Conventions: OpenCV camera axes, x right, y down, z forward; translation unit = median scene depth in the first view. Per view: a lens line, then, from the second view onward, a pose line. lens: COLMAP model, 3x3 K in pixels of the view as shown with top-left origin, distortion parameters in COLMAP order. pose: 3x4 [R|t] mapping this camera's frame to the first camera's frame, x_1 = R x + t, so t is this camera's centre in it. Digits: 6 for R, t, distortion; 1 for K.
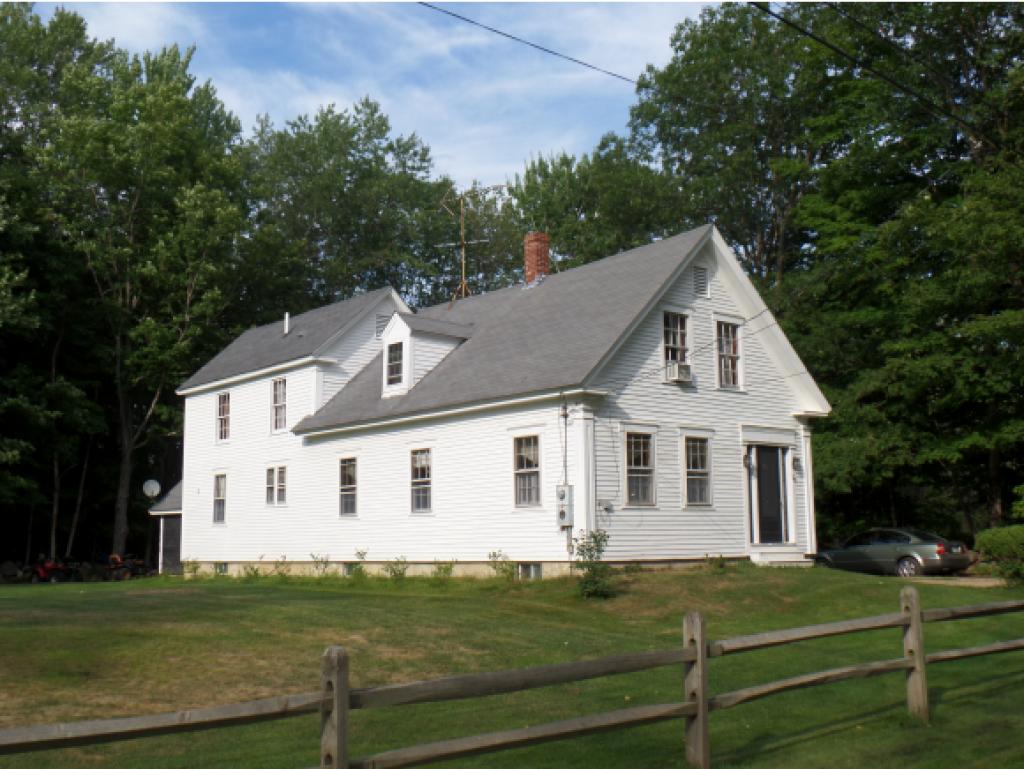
lens RADIAL K [[1099.9, 0, 512.0], [0, 1099.9, 384.5], [0, 0, 1]] dist [-0.010281, 0.027372]
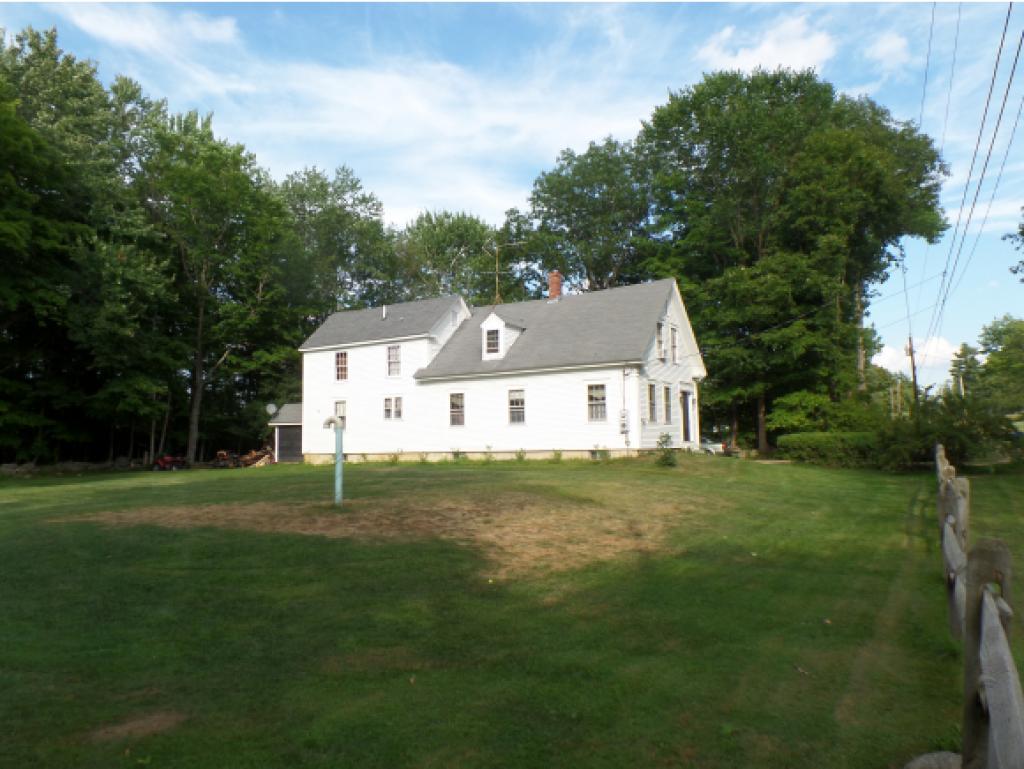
lens RADIAL K [[675.1, 0, 512.6], [0, 675.1, 370.5], [0, 0, 1]] dist [-0.000903, -0.001837]
pose [[0.944476, 0.023952, 0.327707, -0.428457], [-0.036953, 0.998755, 0.033501, -0.009447], [-0.326497, -0.043751, 0.944185, -0.047941]]
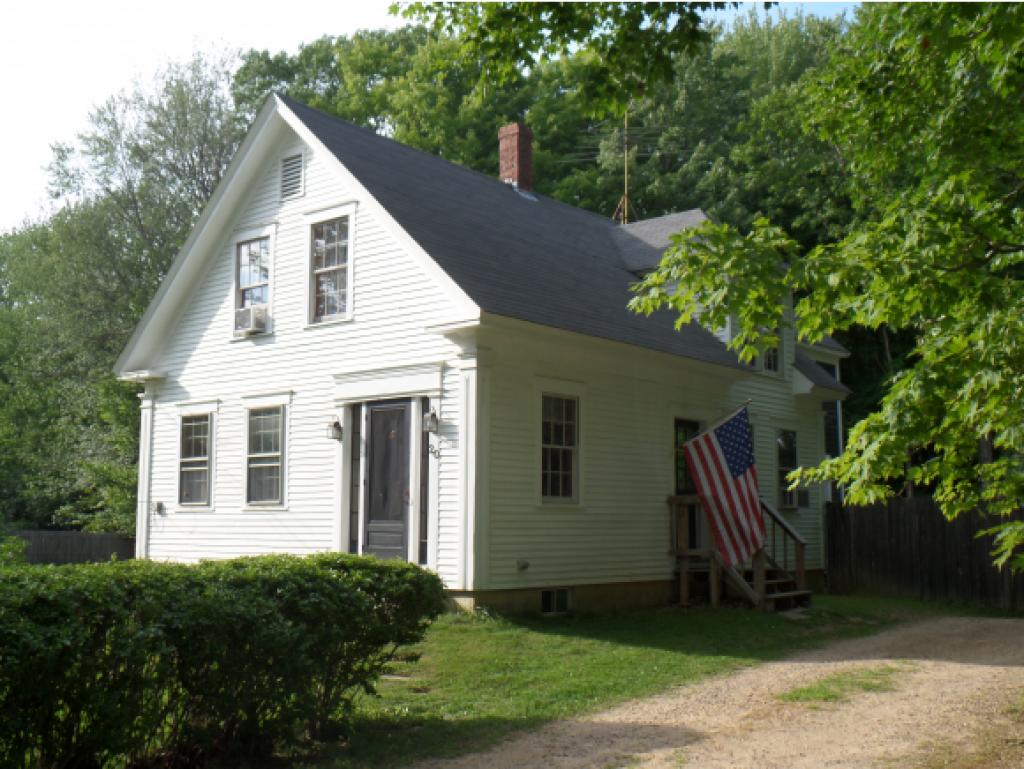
lens RADIAL K [[1099.9, 0, 512.0], [0, 1099.9, 384.5], [0, 0, 1]] dist [-0.010281, 0.027372]
pose [[0.146925, -0.097336, -0.984347, 0.750039], [0.142473, 0.986852, -0.076318, 0.093381], [0.978833, -0.129029, 0.158861, 0.891683]]
